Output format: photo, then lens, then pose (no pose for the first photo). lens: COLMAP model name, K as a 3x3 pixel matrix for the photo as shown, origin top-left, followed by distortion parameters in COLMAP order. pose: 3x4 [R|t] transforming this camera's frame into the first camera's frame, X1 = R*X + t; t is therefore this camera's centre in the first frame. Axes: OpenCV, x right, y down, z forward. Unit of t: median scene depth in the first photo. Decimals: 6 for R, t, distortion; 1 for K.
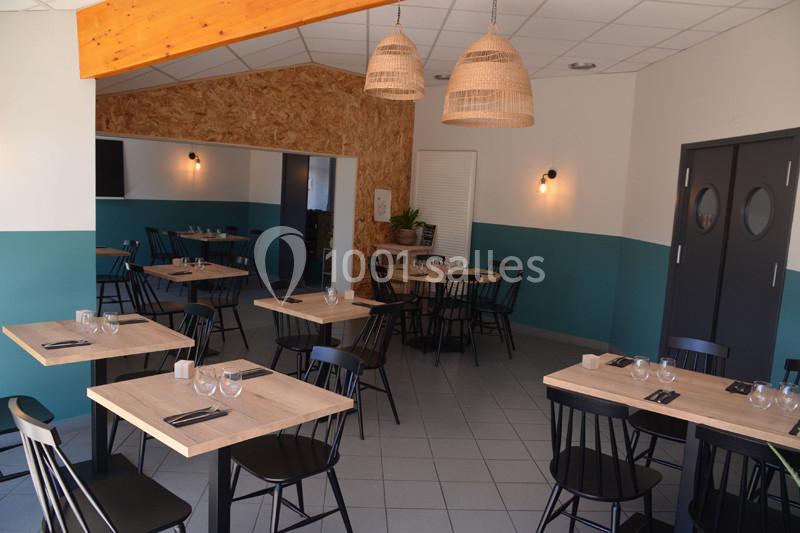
lens RADIAL K [[648.2, 0, 389.0], [0, 648.2, 267.1], [0, 0, 1]] dist [-0.130987, 0.124848]
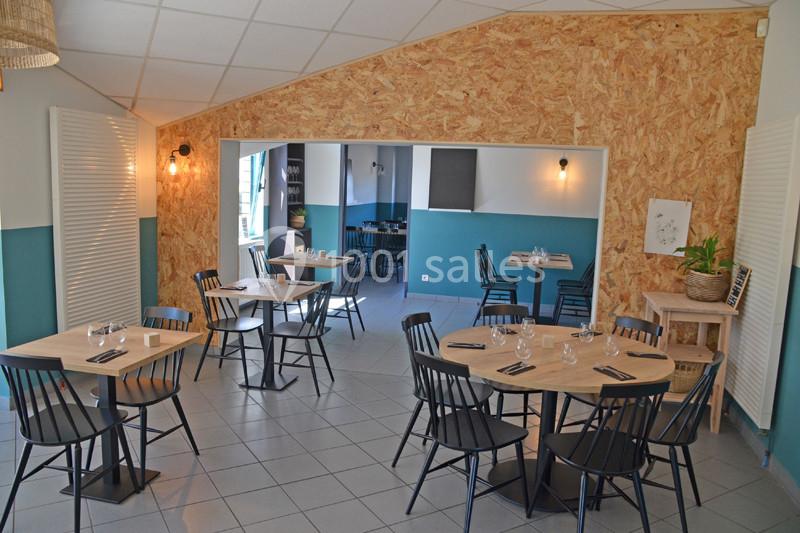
lens RADIAL K [[648.2, 0, 389.0], [0, 648.2, 267.1], [0, 0, 1]] dist [-0.130987, 0.124848]
pose [[0.464111, 0.079079, -0.882240, 0.452000], [-0.113750, 0.993081, 0.029175, -0.056751], [0.878443, 0.086814, 0.469895, 0.610506]]
